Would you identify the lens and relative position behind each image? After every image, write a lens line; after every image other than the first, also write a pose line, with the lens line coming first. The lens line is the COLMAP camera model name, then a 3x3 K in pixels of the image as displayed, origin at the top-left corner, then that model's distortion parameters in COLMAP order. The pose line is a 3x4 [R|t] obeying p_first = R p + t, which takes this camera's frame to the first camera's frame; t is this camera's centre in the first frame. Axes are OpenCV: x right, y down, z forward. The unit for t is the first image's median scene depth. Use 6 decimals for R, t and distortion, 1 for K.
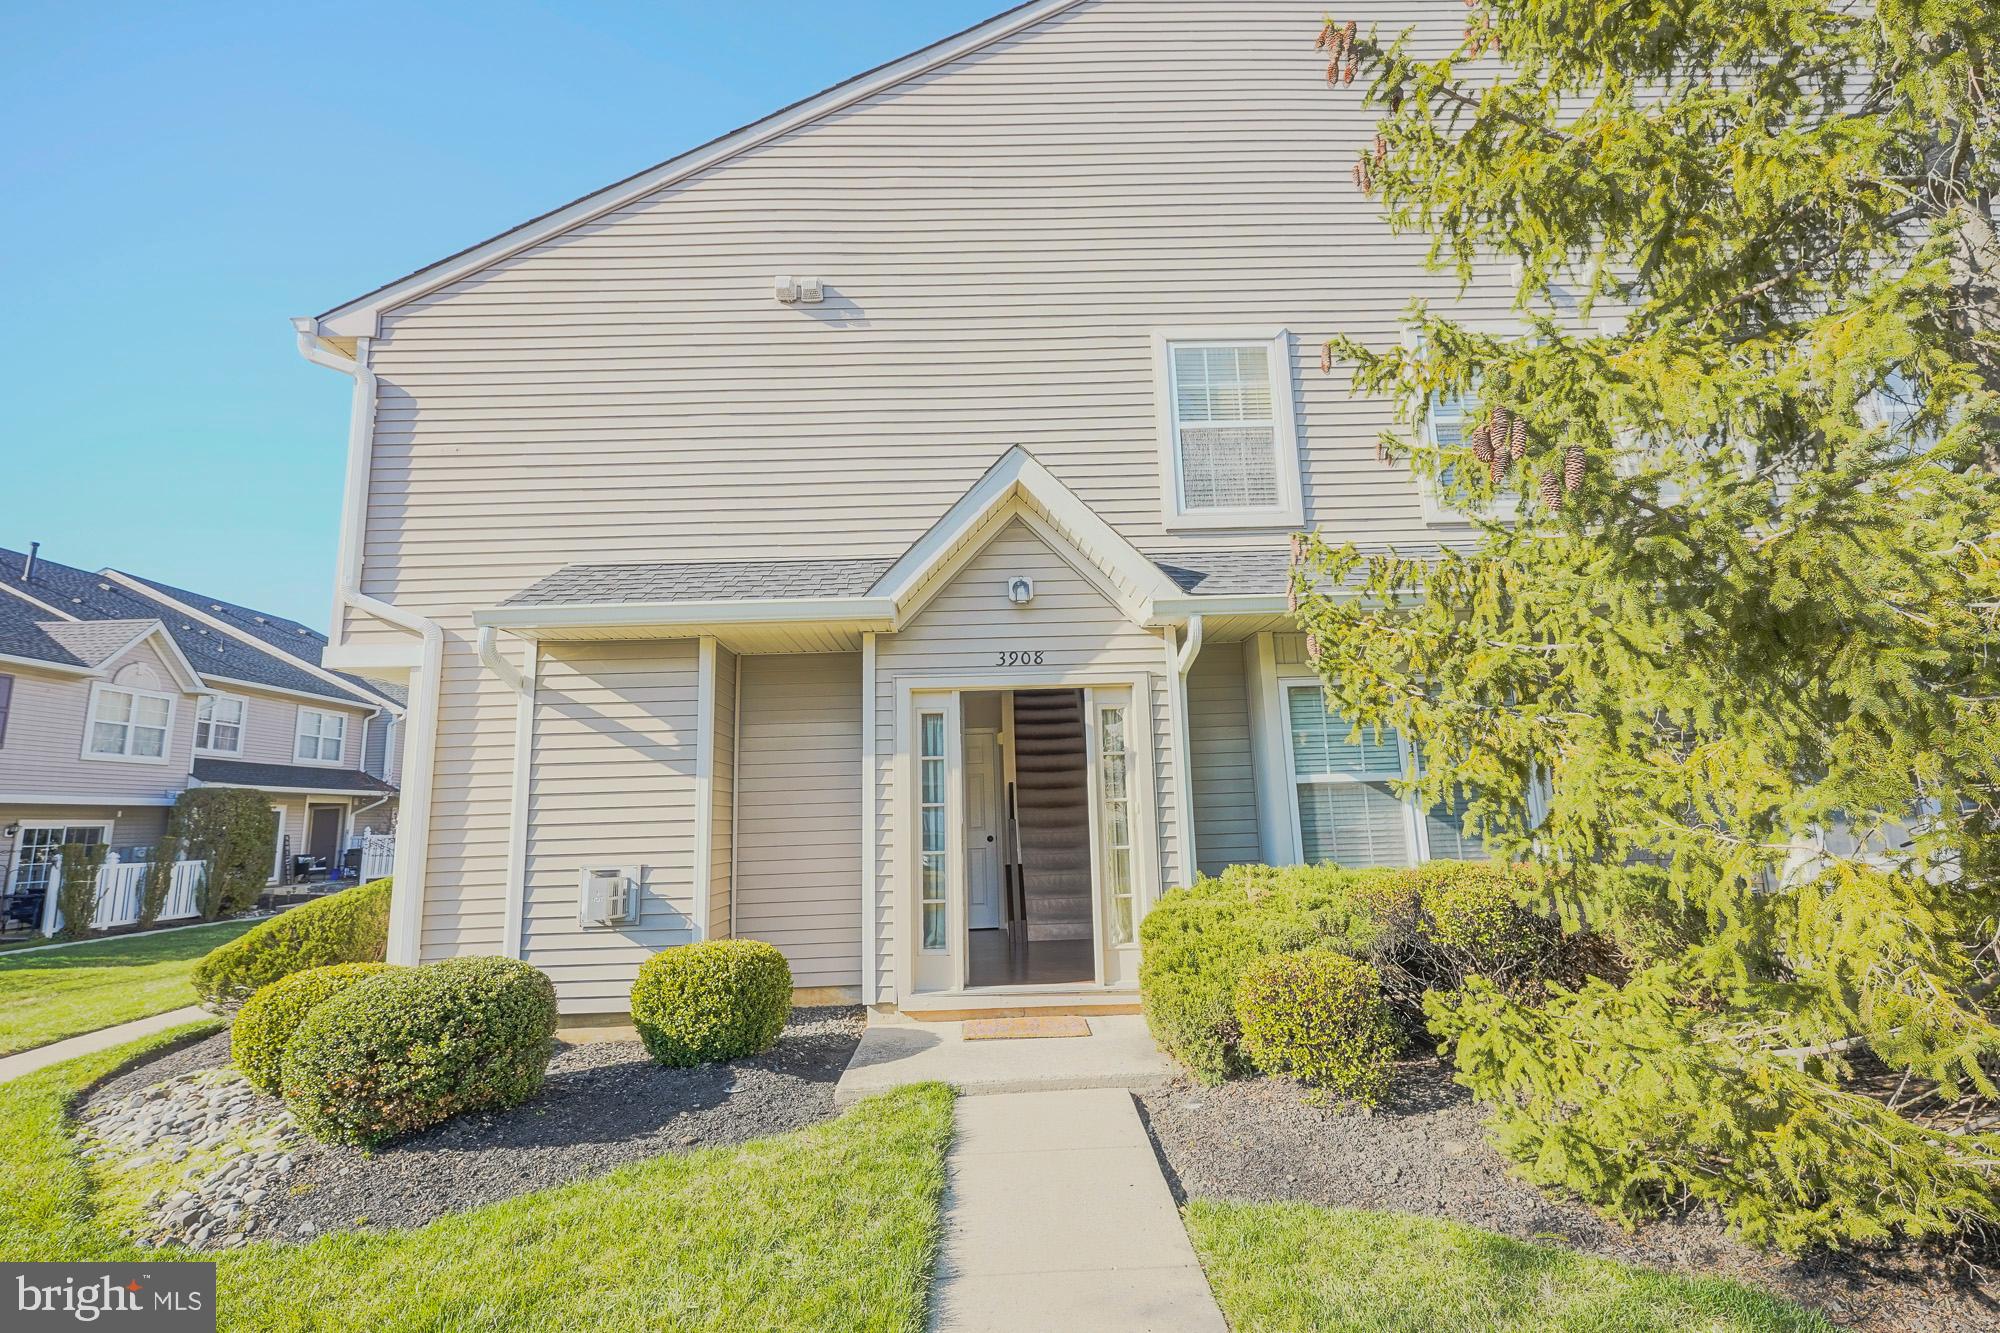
lens RADIAL K [[864.7, 0, 1003.6], [0, 864.7, 677.5], [0, 0, 1]] dist [0.000285, -0.000037]
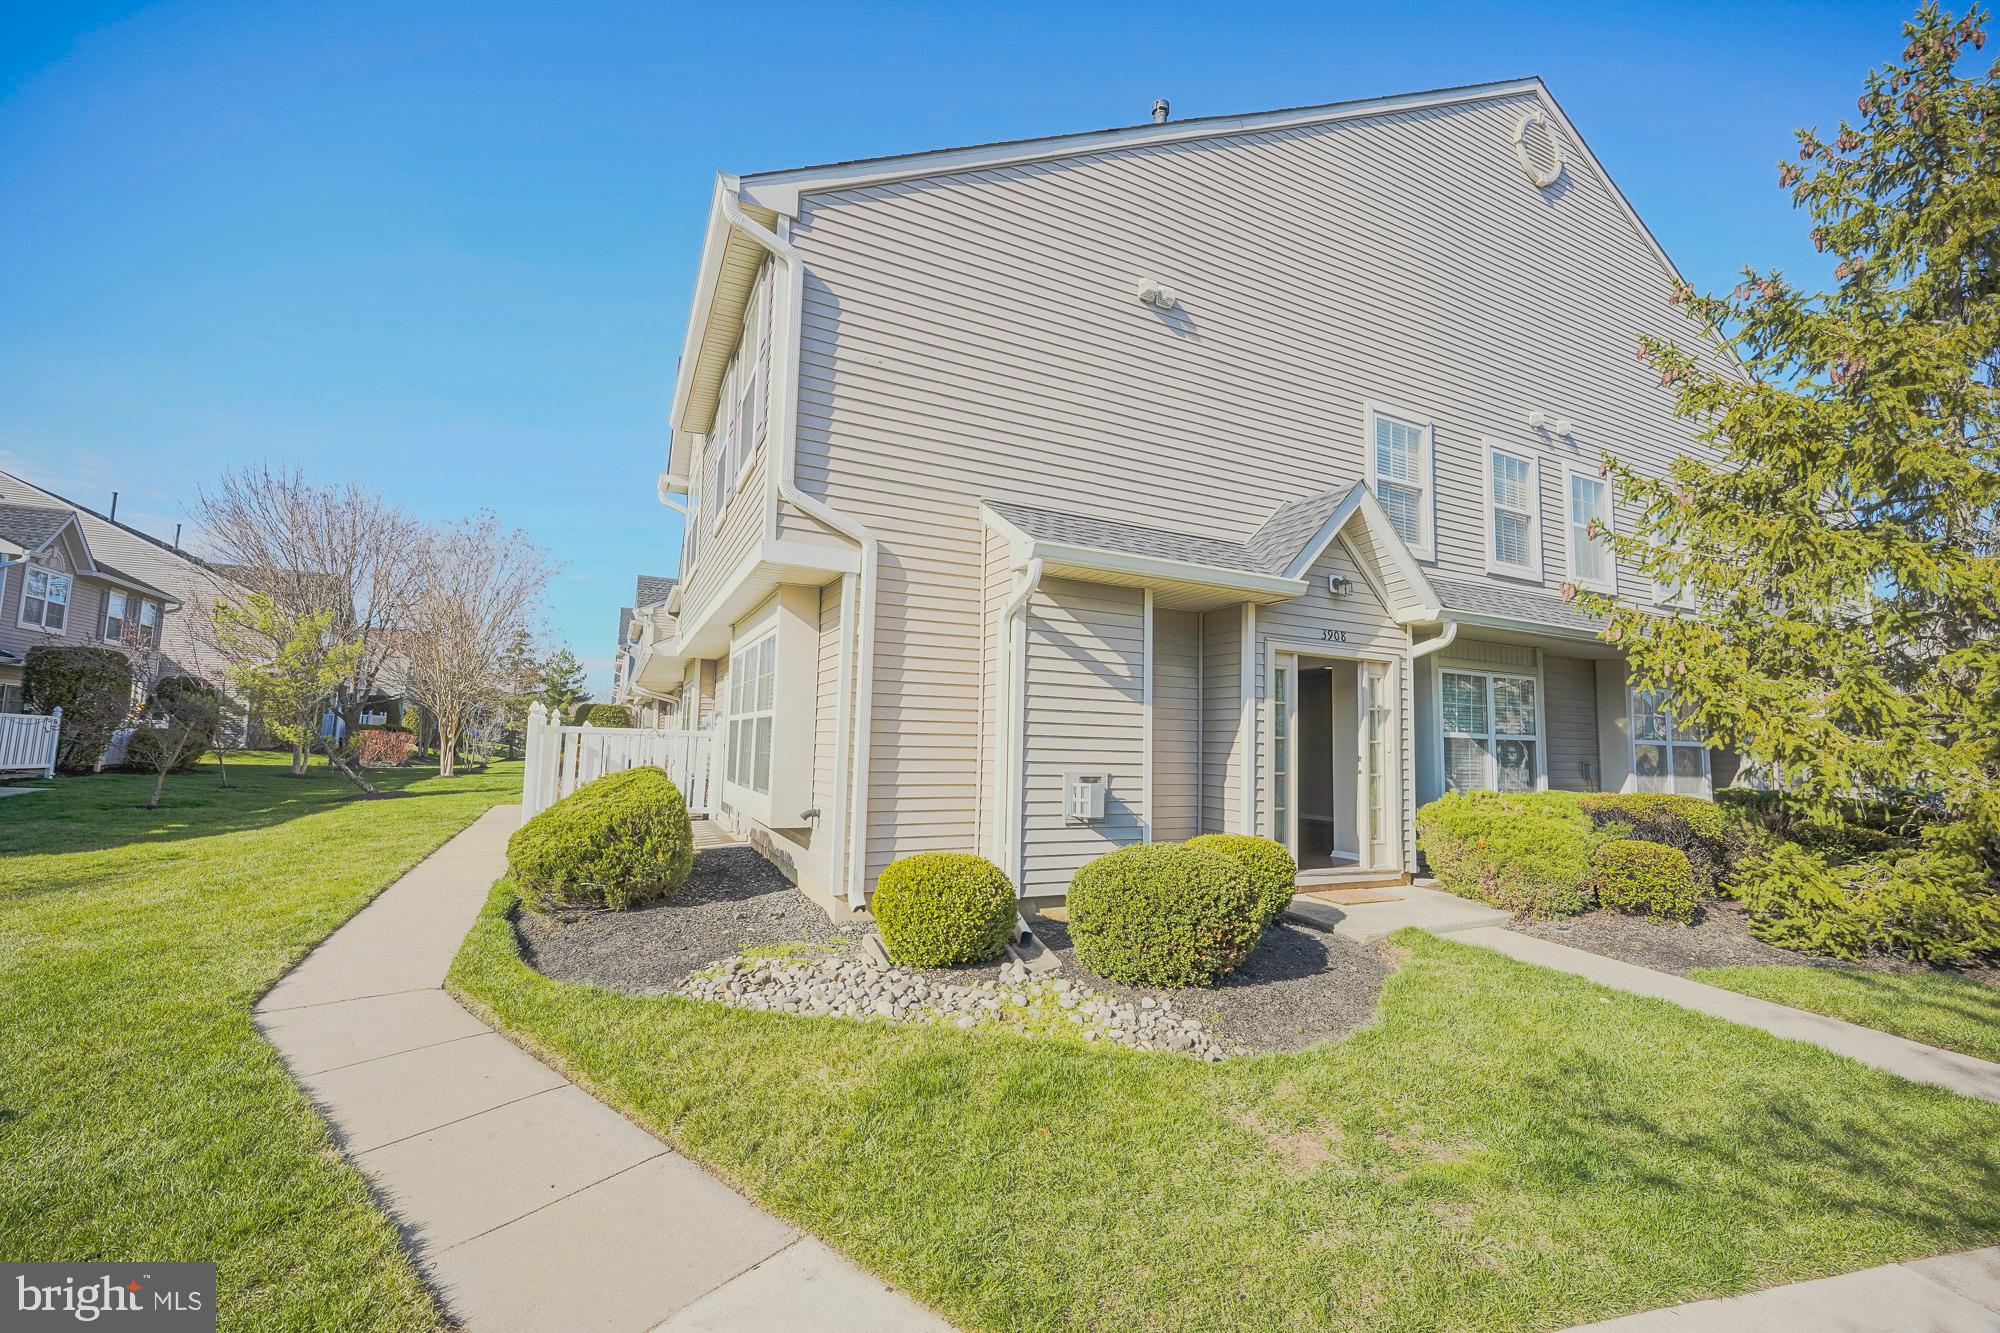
lens RADIAL K [[803.7, 0, 1007.2], [0, 803.7, 672.8], [0, 0, 1]] dist [0.001696, -0.000084]
pose [[0.902057, 0.092597, 0.421567, -0.971513], [-0.123204, 0.991320, 0.045884, 0.041426], [-0.413659, -0.093328, 0.905636, 0.055436]]
